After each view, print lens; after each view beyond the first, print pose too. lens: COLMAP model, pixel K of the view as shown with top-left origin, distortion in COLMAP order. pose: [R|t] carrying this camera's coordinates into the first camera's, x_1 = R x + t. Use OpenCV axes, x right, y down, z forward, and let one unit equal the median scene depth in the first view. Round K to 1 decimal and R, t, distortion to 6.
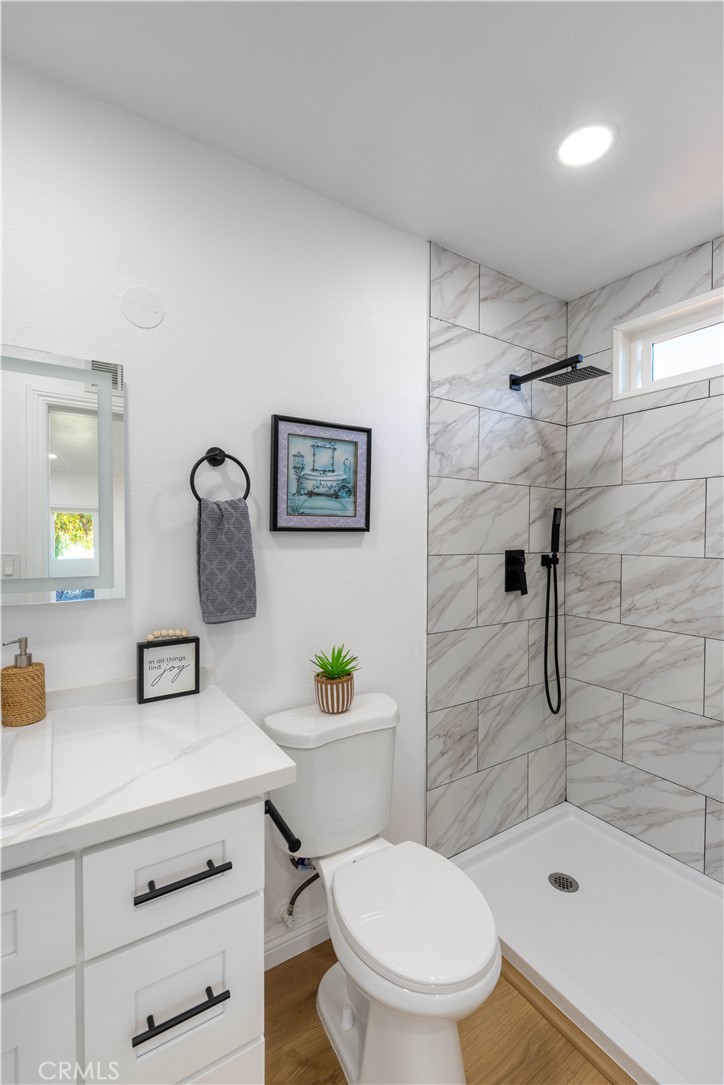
lens RADIAL K [[477.1, 0, 357.9], [0, 477.1, 538.8], [0, 0, 1]] dist [-0.002177, 0.000007]
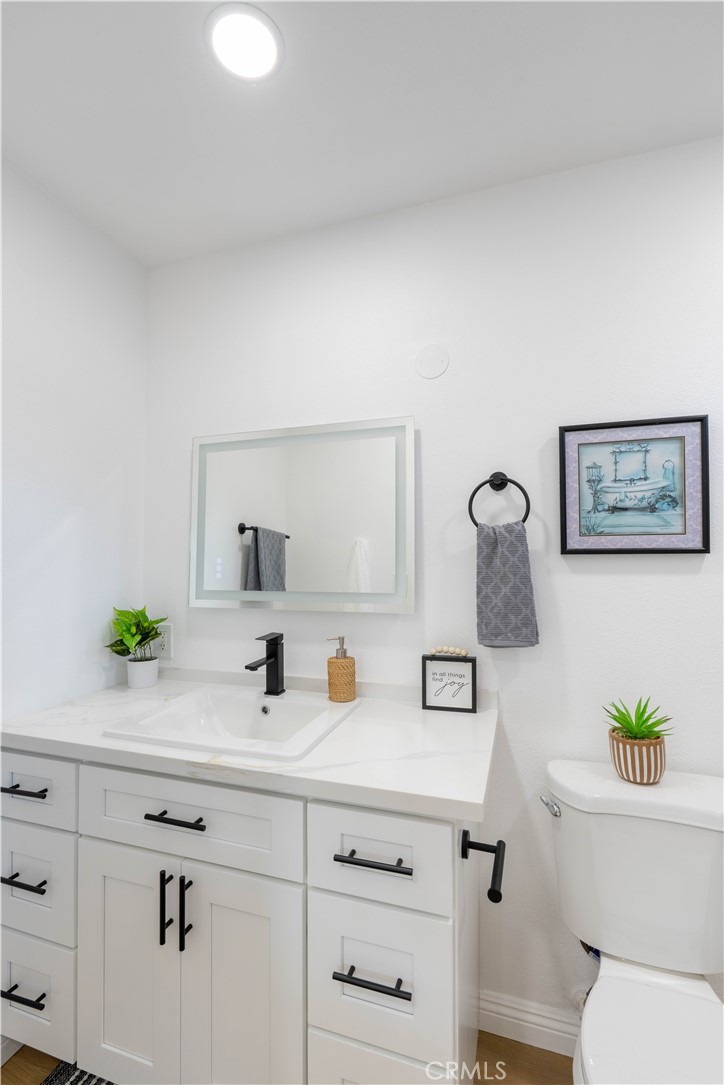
lens RADIAL K [[477.1, 0, 336.4], [0, 477.1, 539.6], [0, 0, 1]] dist [-0.002177, 0.000007]
pose [[0.634269, -0.035316, -0.772306, 0.269517], [0.000413, 0.998971, -0.045341, -0.003078], [0.773113, 0.028439, 0.633631, 0.101766]]
